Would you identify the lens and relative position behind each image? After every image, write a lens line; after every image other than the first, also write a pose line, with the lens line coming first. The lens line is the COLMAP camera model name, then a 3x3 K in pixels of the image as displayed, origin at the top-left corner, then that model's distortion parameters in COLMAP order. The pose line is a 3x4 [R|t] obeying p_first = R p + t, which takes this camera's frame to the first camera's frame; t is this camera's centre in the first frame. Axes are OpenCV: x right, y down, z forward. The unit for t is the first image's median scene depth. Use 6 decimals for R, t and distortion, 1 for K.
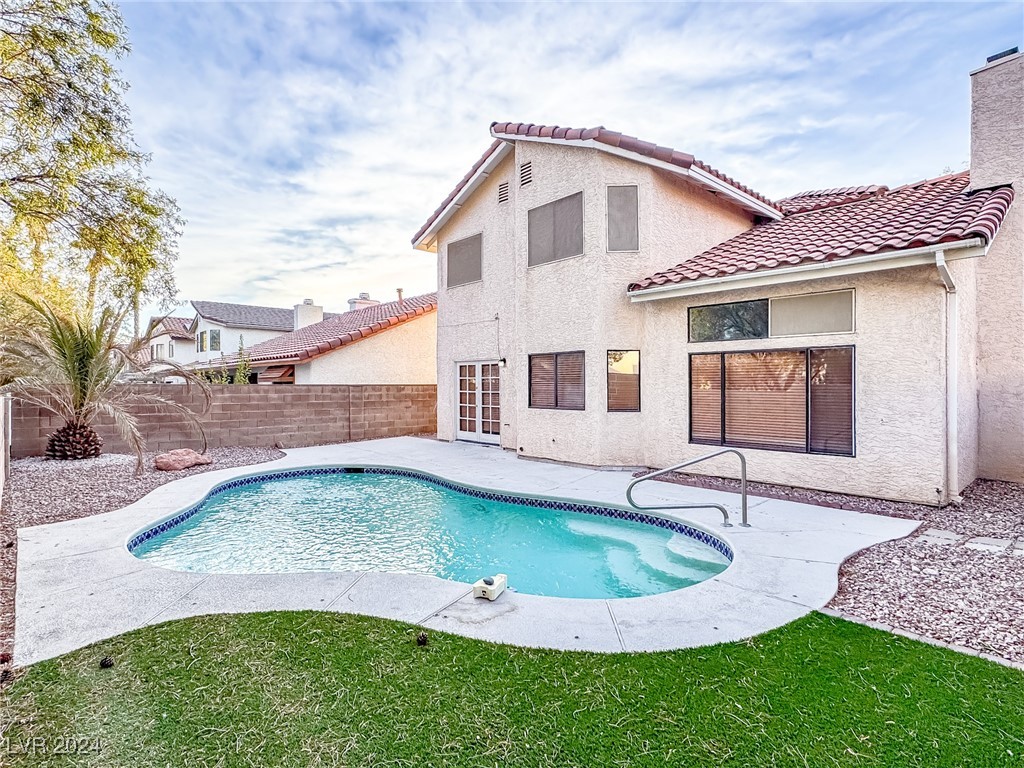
lens RADIAL K [[528.9, 0, 511.6], [0, 528.9, 384.3], [0, 0, 1]] dist [-0.003024, 0.000899]
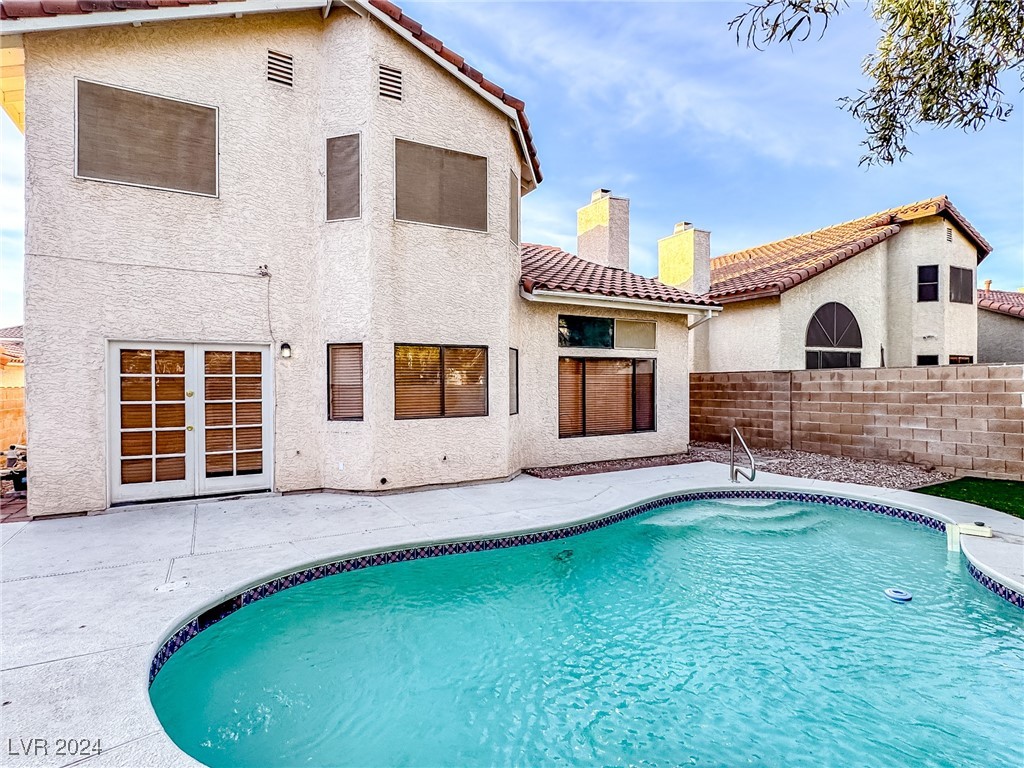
lens RADIAL K [[528.9, 0, 508.5], [0, 528.9, 381.8], [0, 0, 1]] dist [-0.003024, 0.000899]
pose [[0.229176, 0.000738, 0.973385, -0.541039], [0.005666, 0.999982, -0.002092, -0.002804], [-0.973368, 0.005994, 0.229168, 0.610893]]
